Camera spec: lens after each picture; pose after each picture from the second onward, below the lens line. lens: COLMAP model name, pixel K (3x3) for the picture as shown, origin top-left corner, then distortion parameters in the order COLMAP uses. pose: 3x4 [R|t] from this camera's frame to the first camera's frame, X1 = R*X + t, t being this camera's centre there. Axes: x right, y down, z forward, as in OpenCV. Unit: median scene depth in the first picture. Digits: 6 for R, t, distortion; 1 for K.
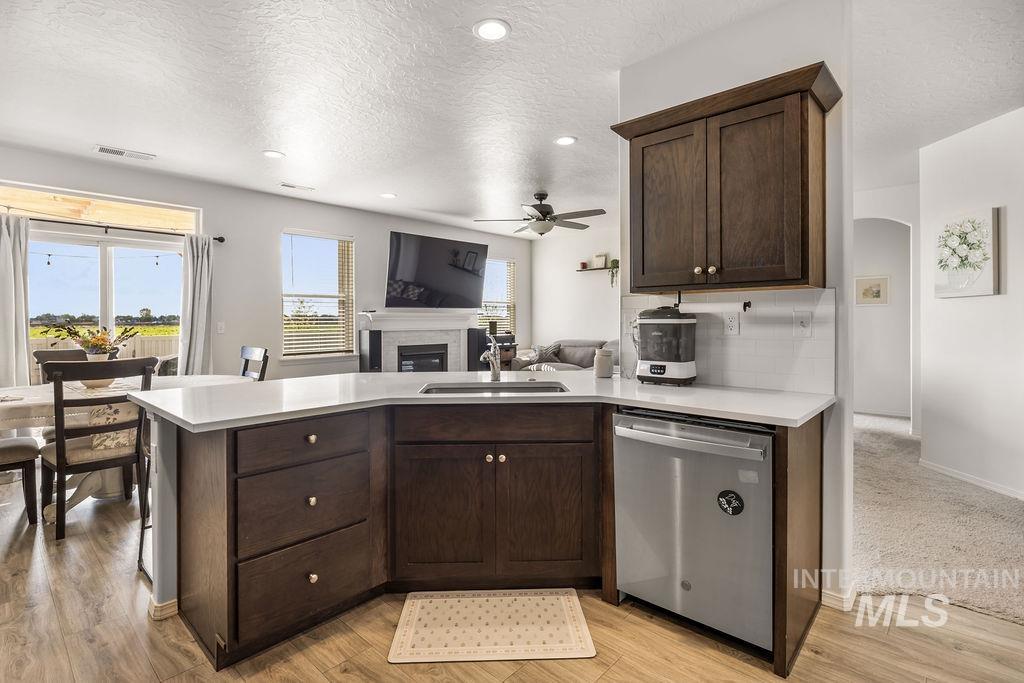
lens RADIAL K [[490.7, 0, 502.8], [0, 490.7, 323.8], [0, 0, 1]] dist [0.005631, -0.001836]
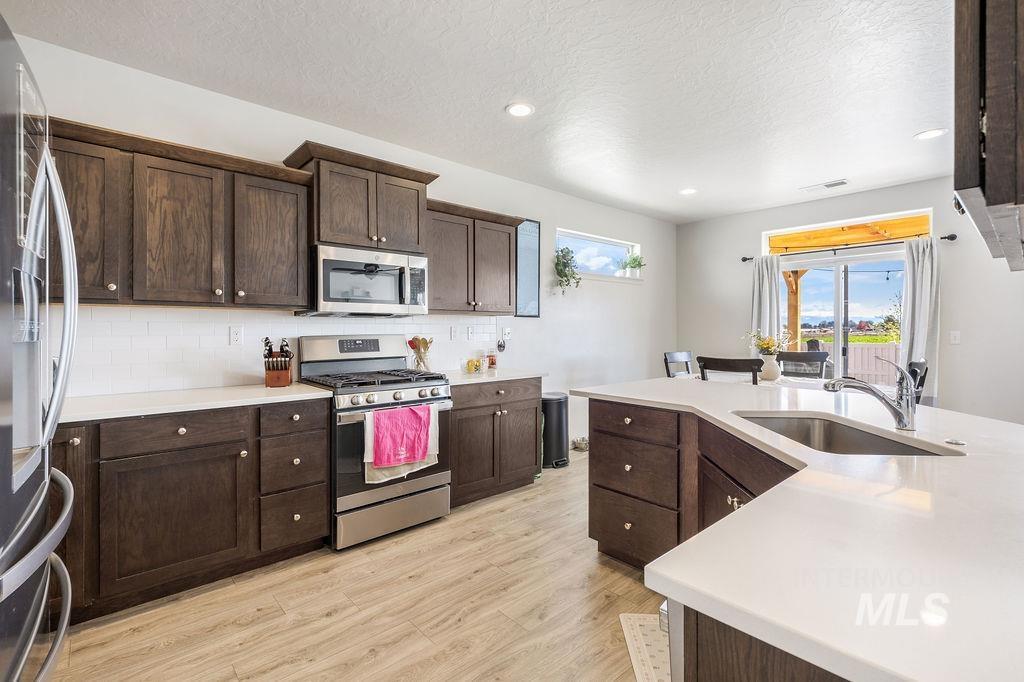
lens RADIAL K [[467.7, 0, 510.9], [0, 467.7, 332.4], [0, 0, 1]] dist [0.002990, -0.001866]
pose [[-0.087657, 0.010835, -0.996092, 0.241613], [-0.007328, 0.999907, 0.011521, -0.004085], [0.996124, 0.008309, -0.087570, 0.215443]]
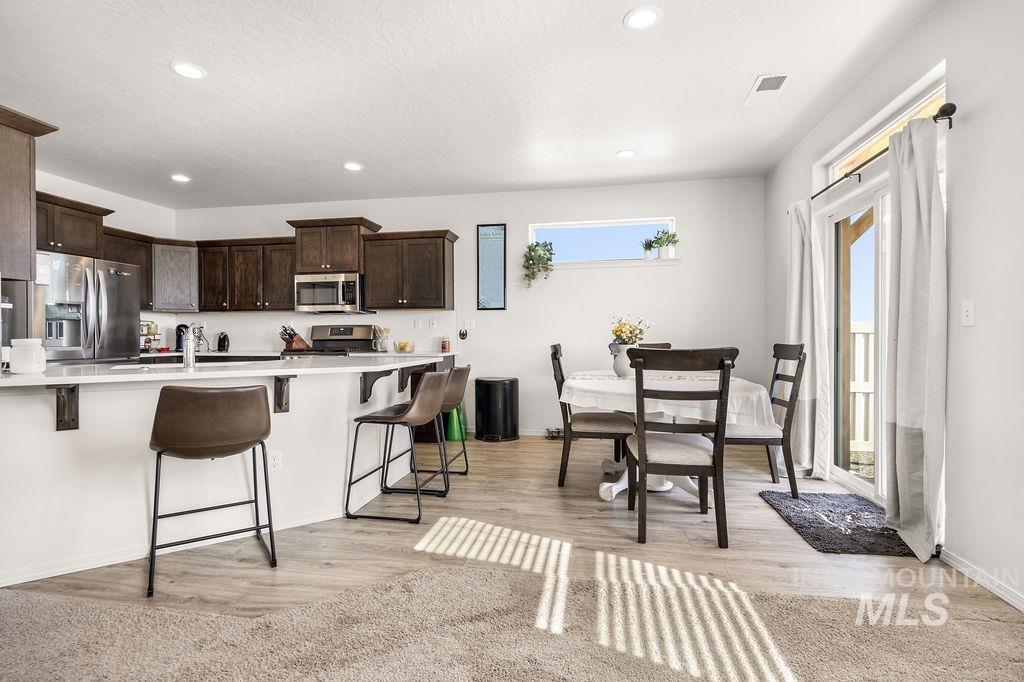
lens RADIAL K [[490.7, 0, 516.1], [0, 490.7, 338.1], [0, 0, 1]] dist [0.005631, -0.001836]
pose [[-0.837001, 0.009292, -0.547123, -0.013682], [0.003772, 0.999930, 0.011213, 0.018454], [0.547189, 0.007322, -0.836977, 0.857279]]
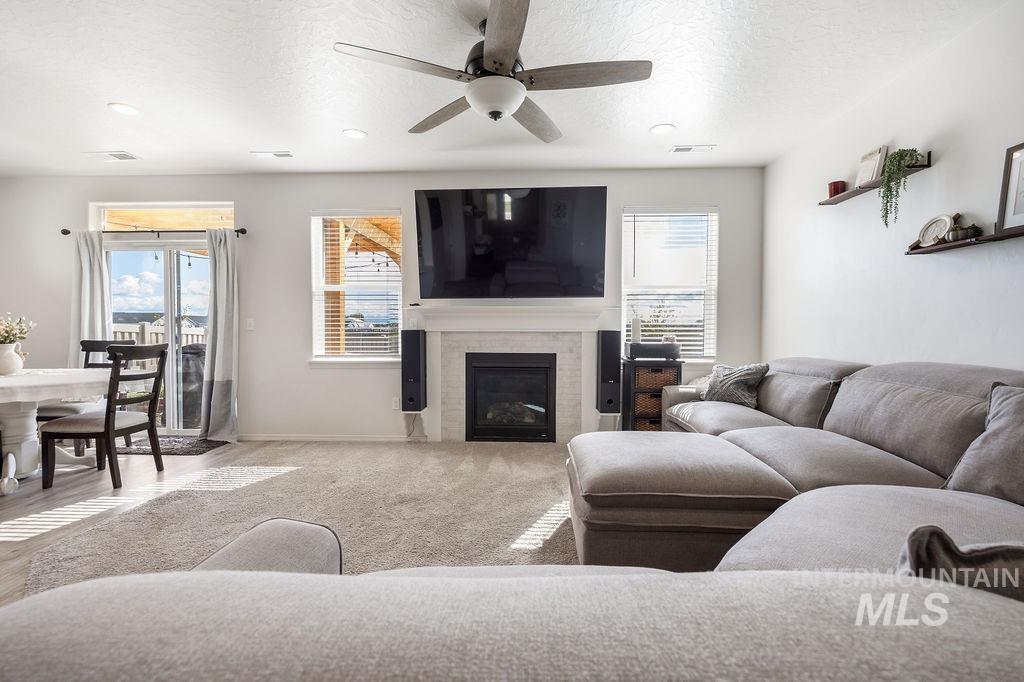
lens RADIAL K [[467.7, 0, 509.5], [0, 467.7, 339.4], [0, 0, 1]] dist [0.002990, -0.001866]
pose [[0.654942, 0.024426, -0.755284, 0.334386], [-0.010362, 0.999674, 0.023344, 0.008694], [0.755608, -0.007462, 0.654982, 0.585663]]
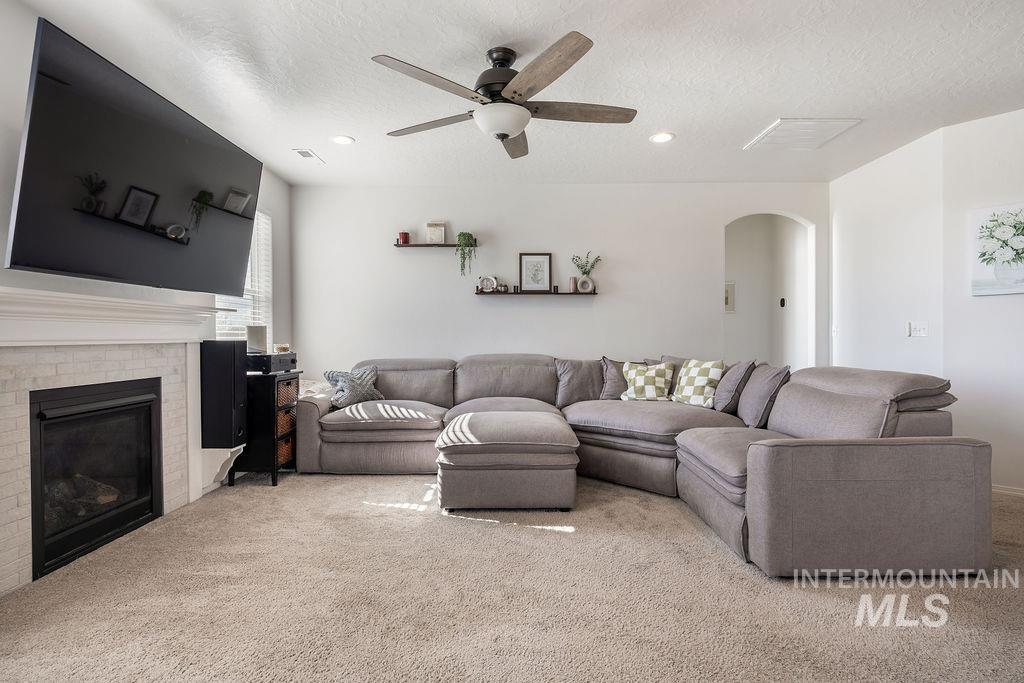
lens RADIAL K [[524.8, 0, 513.2], [0, 524.8, 340.9], [0, 0, 1]] dist [0.004693, 0.000113]
pose [[0.725596, -0.004853, 0.688103, -0.216079], [0.008260, 0.999965, -0.001658, 0.013678], [-0.688071, 0.006887, 0.725611, 0.500018]]
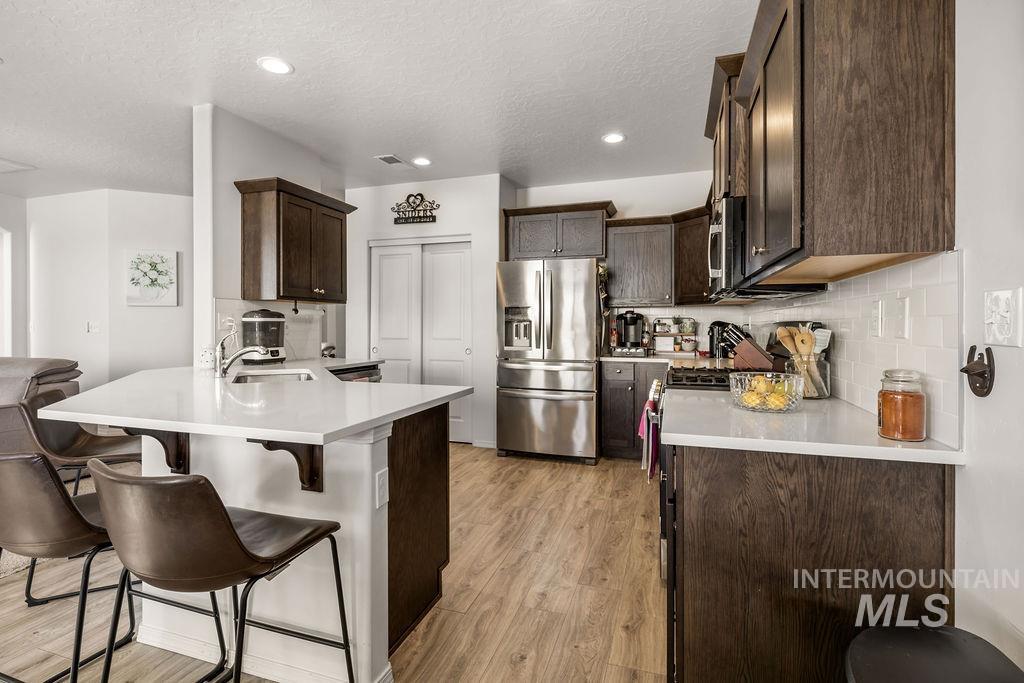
lens RADIAL K [[490.7, 0, 510.1], [0, 490.7, 327.0], [0, 0, 1]] dist [0.005631, -0.001836]
pose [[-0.419250, 0.000465, 0.907871, -0.452649], [0.007457, 0.999968, 0.002931, 0.006221], [-0.907840, 0.007999, -0.419240, 0.345781]]
